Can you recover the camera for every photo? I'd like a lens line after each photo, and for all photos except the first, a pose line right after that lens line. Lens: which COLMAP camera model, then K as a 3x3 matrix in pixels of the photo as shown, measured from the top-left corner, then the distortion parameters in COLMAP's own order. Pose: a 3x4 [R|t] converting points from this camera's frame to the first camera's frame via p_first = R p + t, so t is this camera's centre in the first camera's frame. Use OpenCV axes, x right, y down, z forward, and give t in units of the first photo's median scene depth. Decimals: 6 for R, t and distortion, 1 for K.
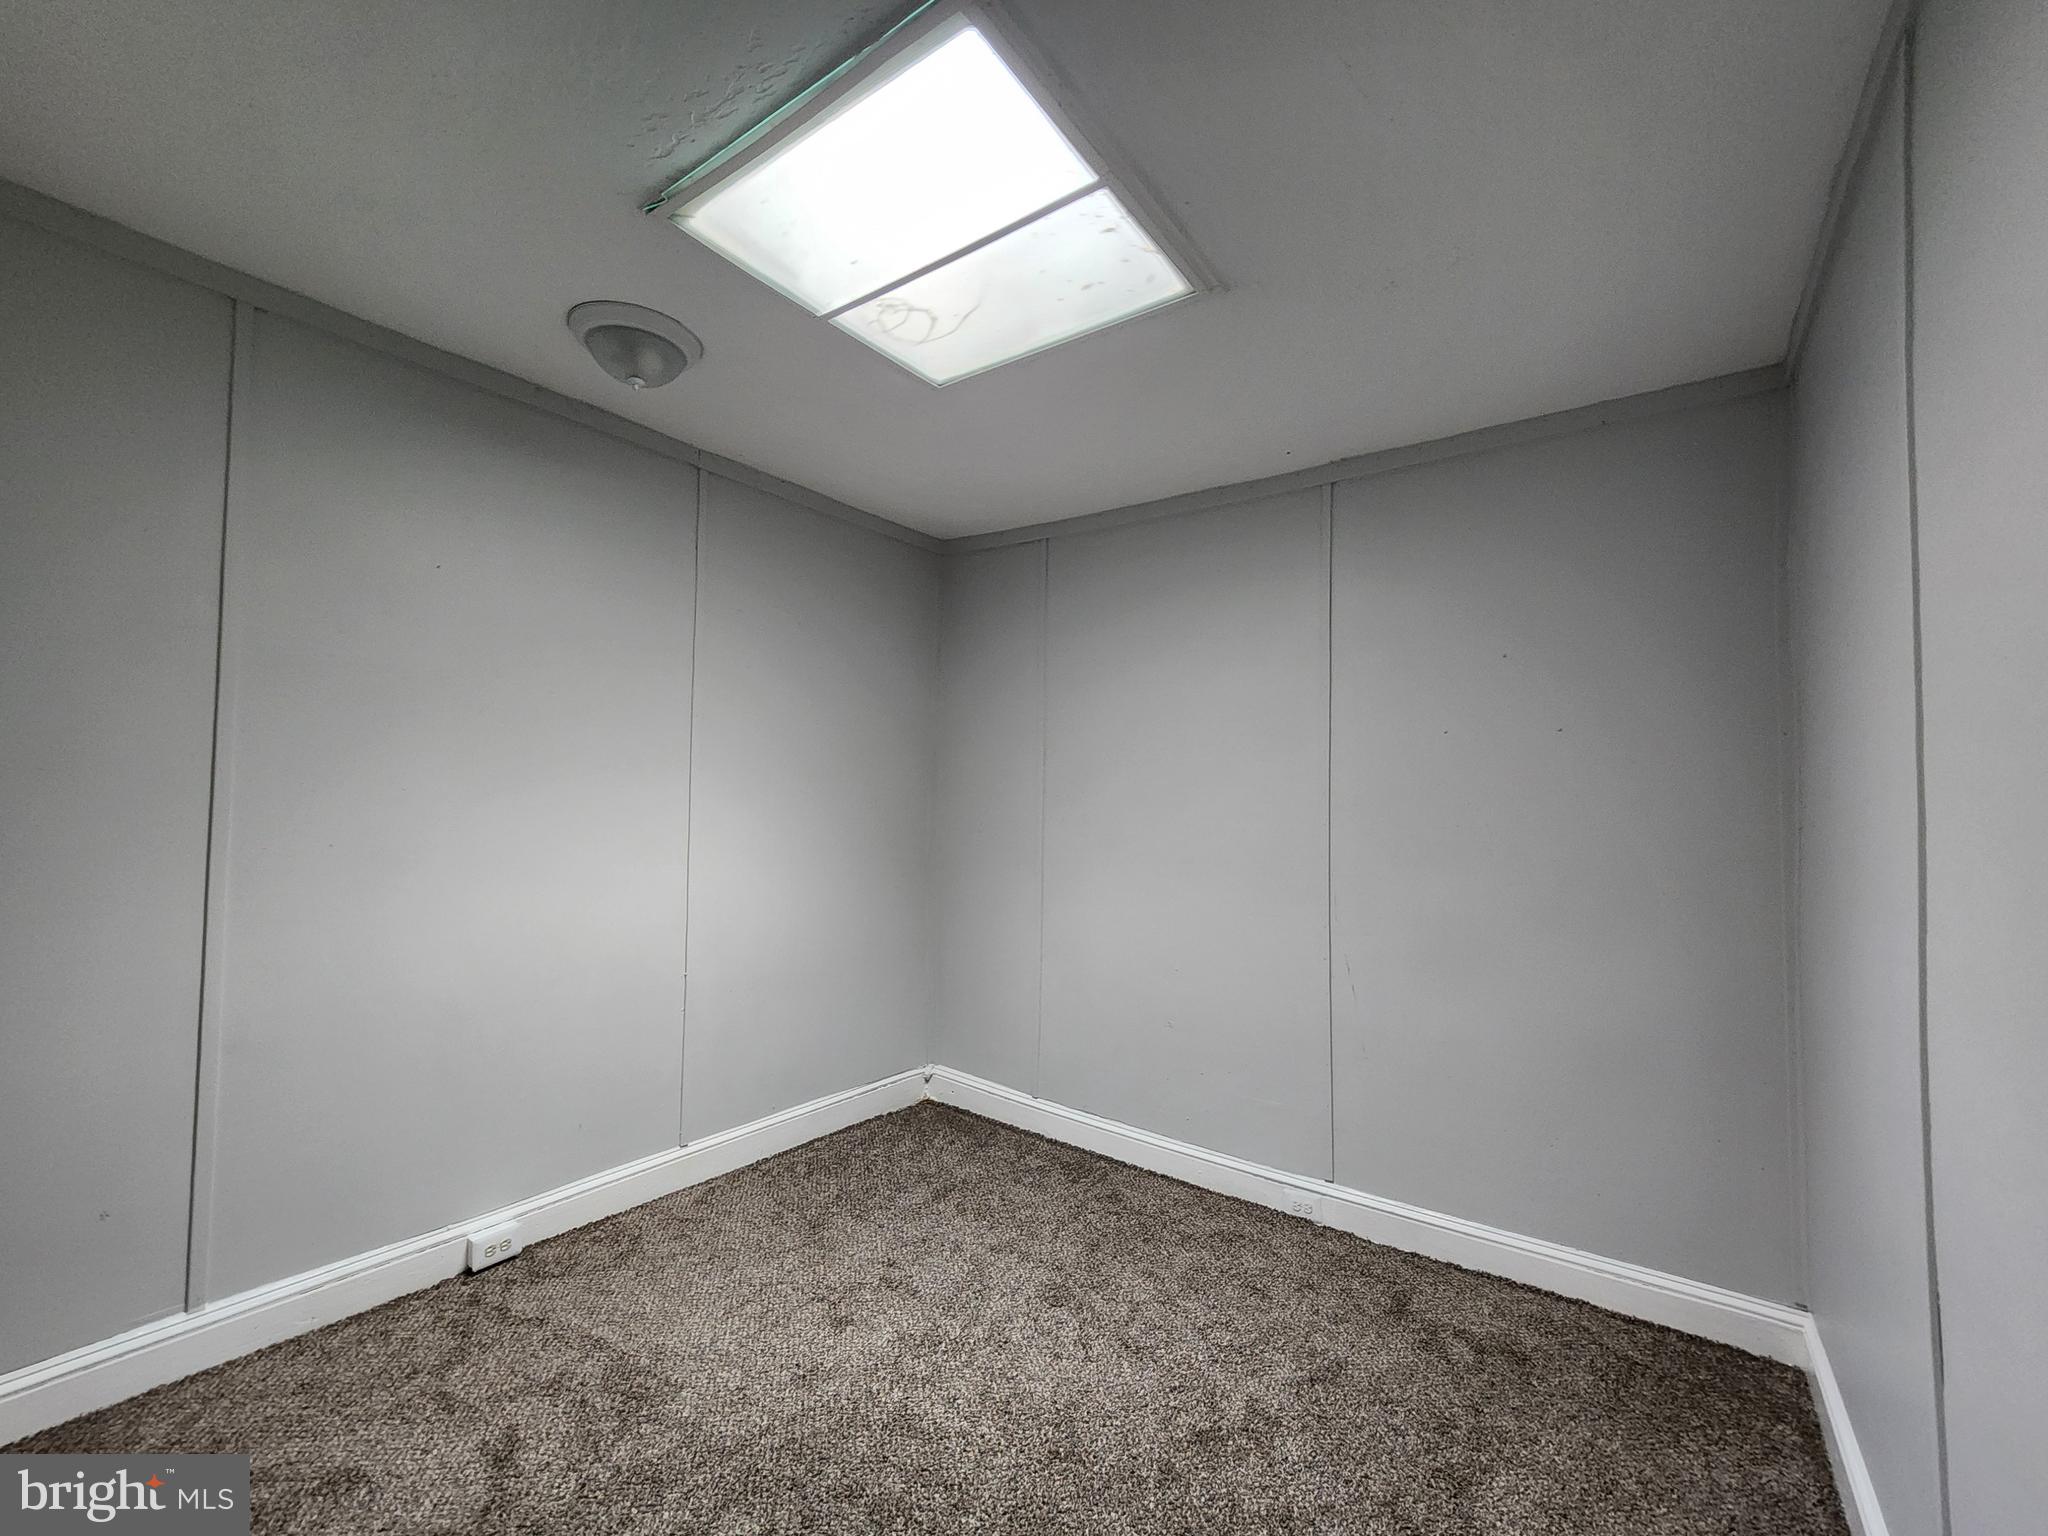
lens RADIAL K [[838.4, 0, 1031.2], [0, 838.4, 768.2], [0, 0, 1]] dist [-0.002363, 0.000368]
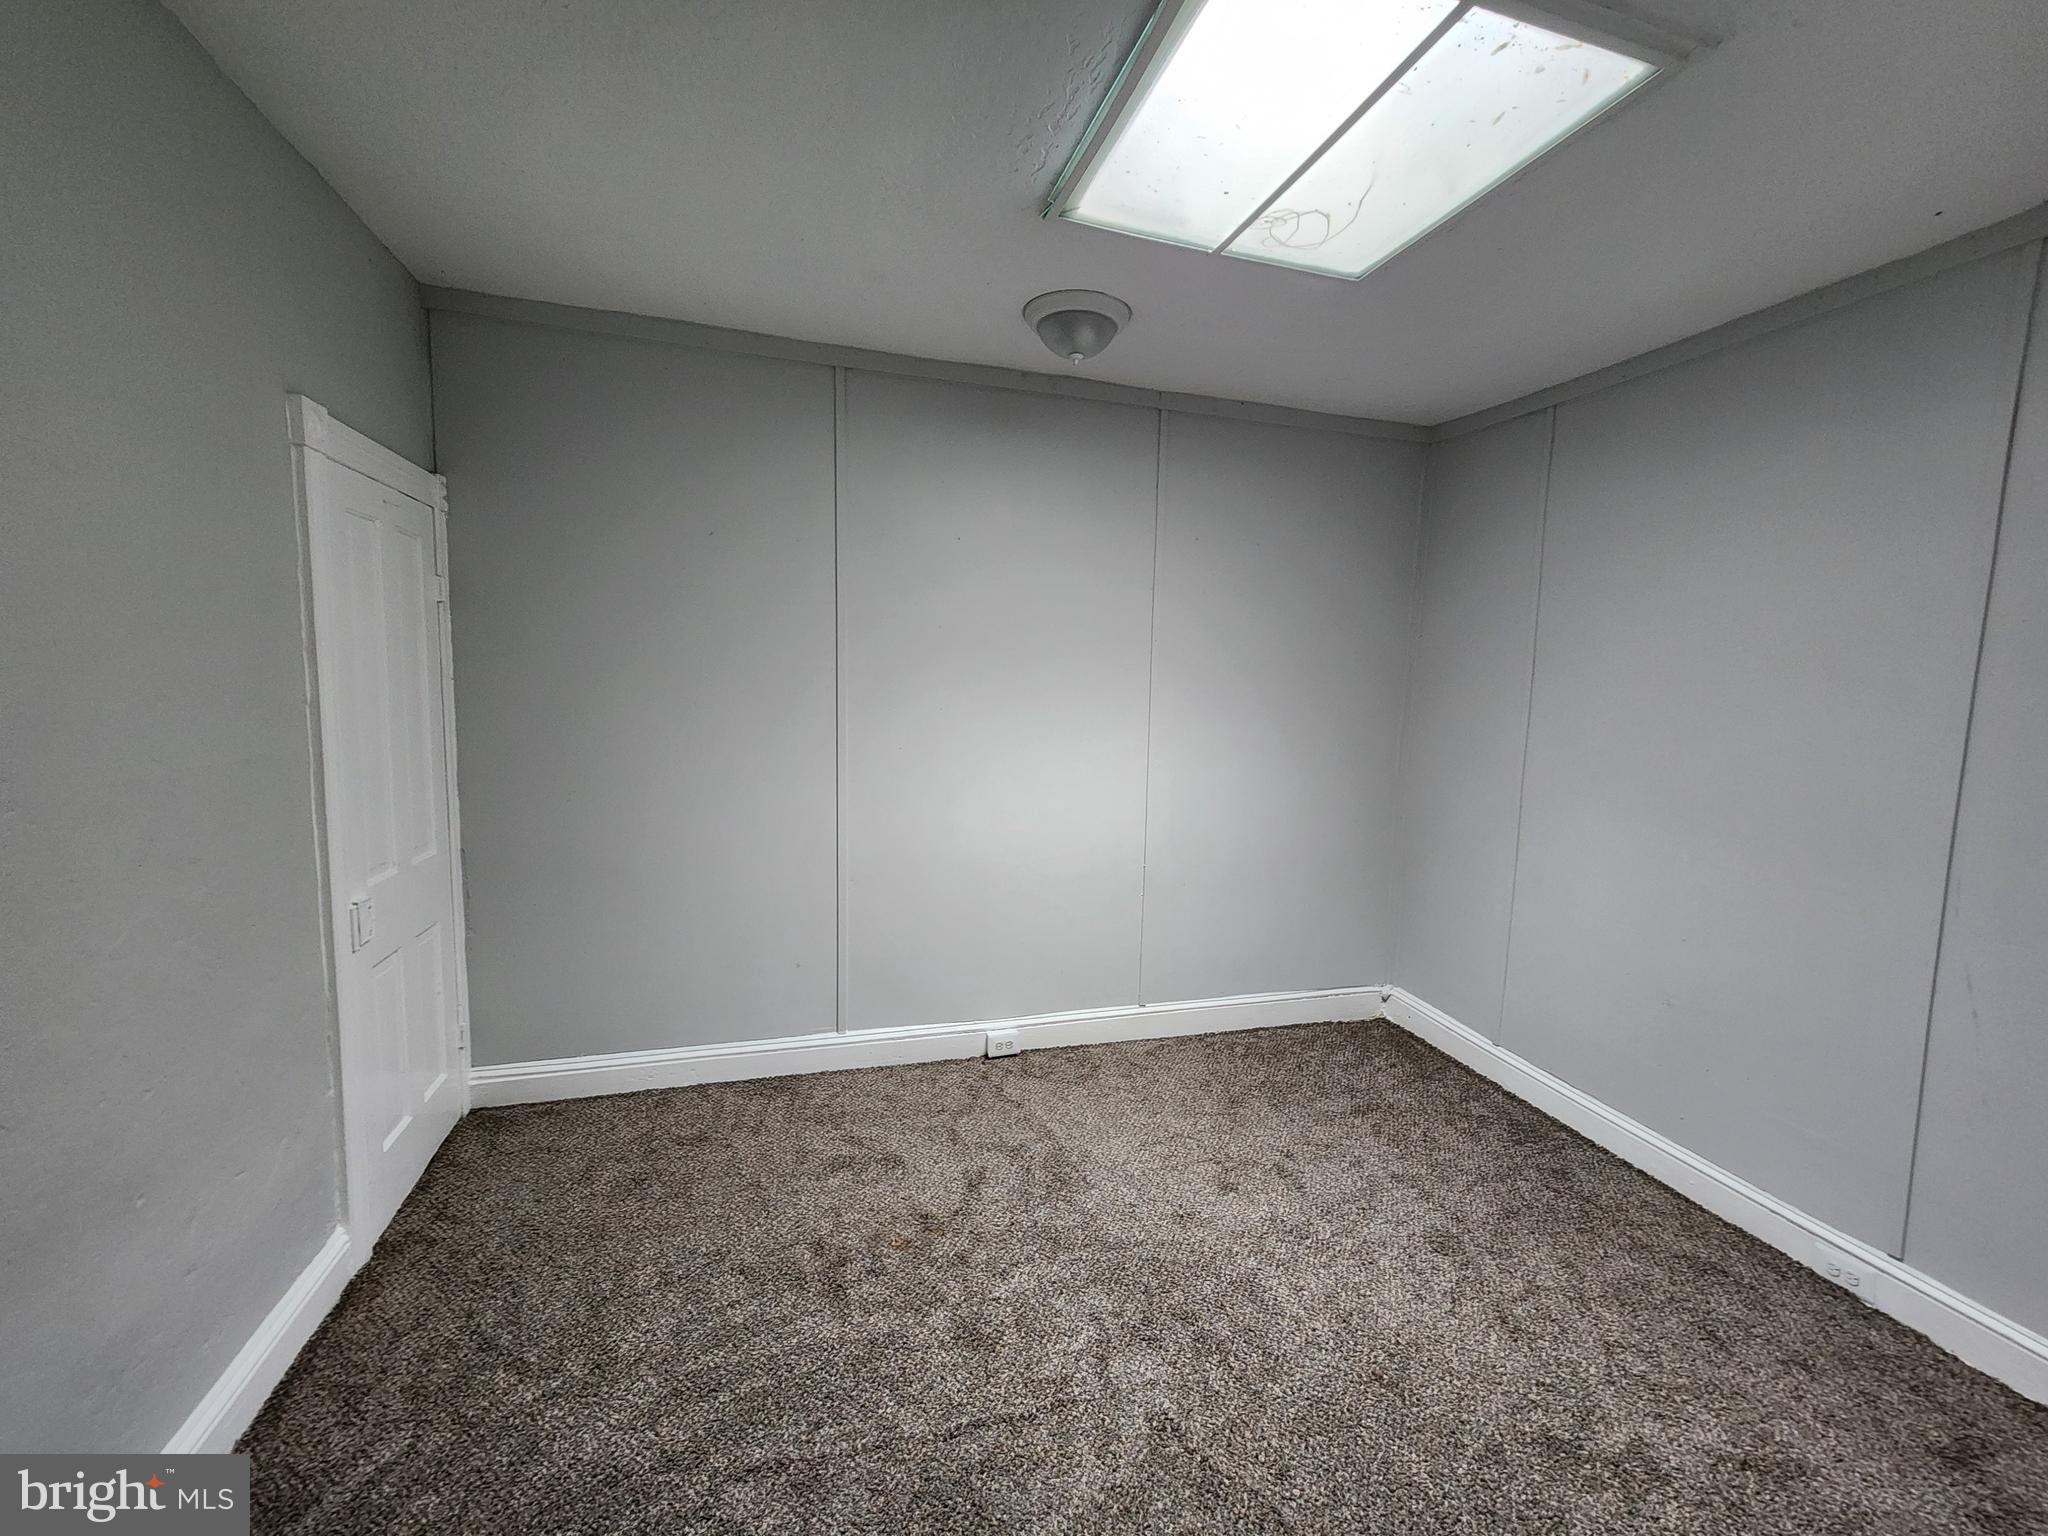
lens RADIAL K [[838.4, 0, 1063.4], [0, 838.4, 764.3], [0, 0, 1]] dist [-0.002363, 0.000368]
pose [[0.795919, 0.063287, -0.602086, 0.243220], [0.016721, 0.991843, 0.126360, -0.056870], [0.605172, -0.110640, 0.788369, 0.028278]]
